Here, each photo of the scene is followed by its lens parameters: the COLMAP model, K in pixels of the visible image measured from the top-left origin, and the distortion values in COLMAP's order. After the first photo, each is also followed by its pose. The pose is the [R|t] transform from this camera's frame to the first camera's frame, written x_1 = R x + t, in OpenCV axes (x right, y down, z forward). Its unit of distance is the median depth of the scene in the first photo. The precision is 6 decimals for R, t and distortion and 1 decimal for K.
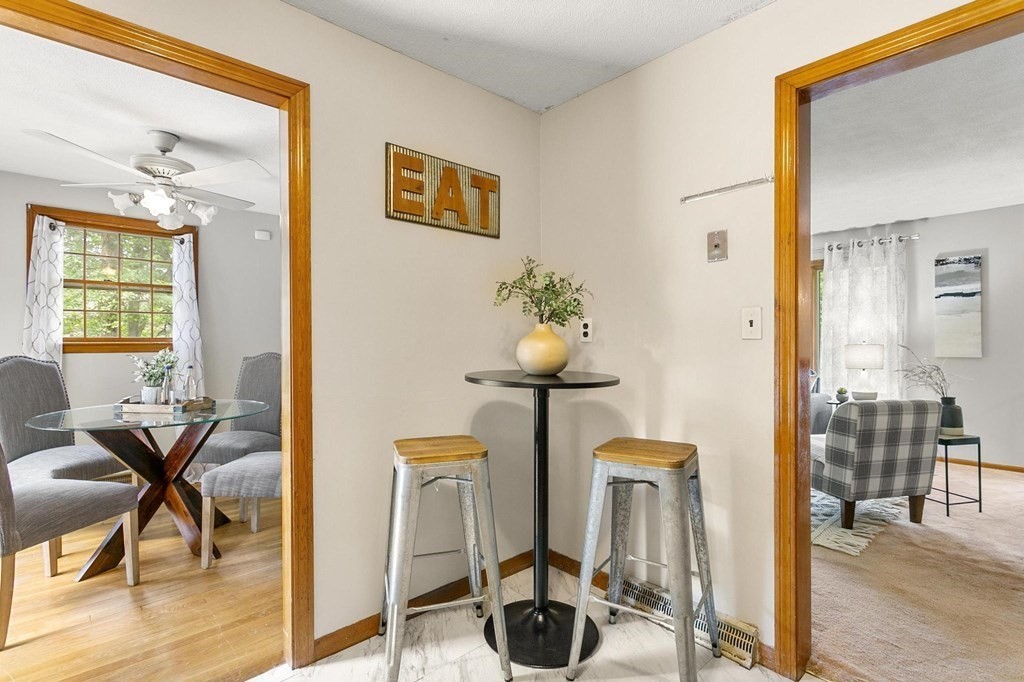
lens RADIAL K [[491.3, 0, 506.8], [0, 491.3, 345.3], [0, 0, 1]] dist [0.010033, -0.001598]
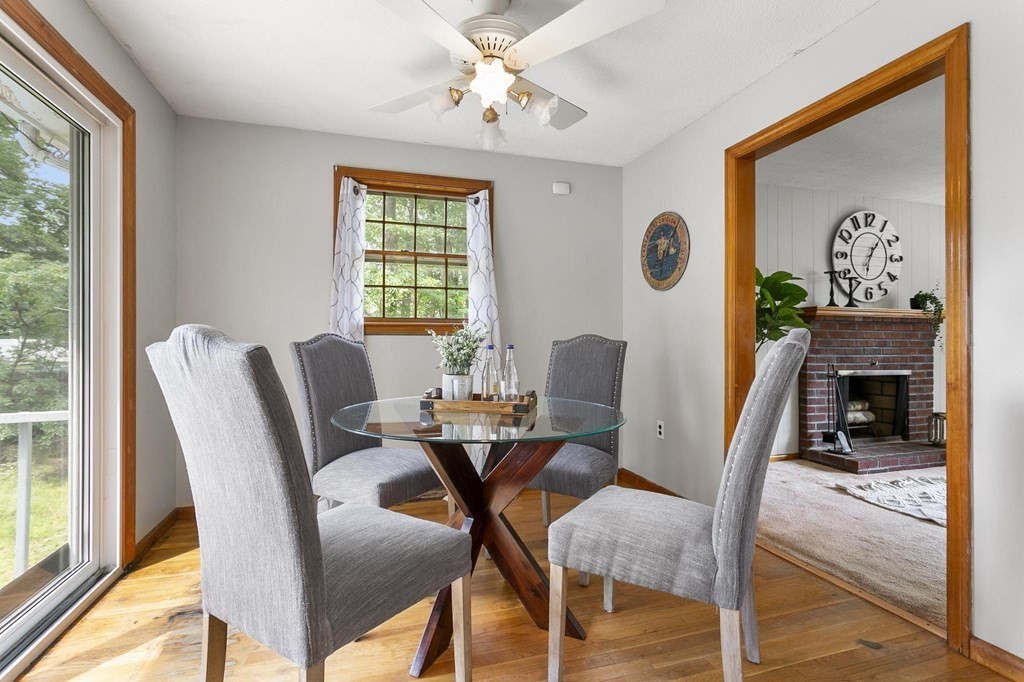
lens RADIAL K [[491.3, 0, 513.2], [0, 491.3, 342.7], [0, 0, 1]] dist [0.010033, -0.001598]
pose [[0.912378, 0.009369, -0.409241, -0.300552], [-0.007614, 0.999954, 0.005918, 0.023602], [0.409278, -0.002283, 0.912407, 0.313498]]
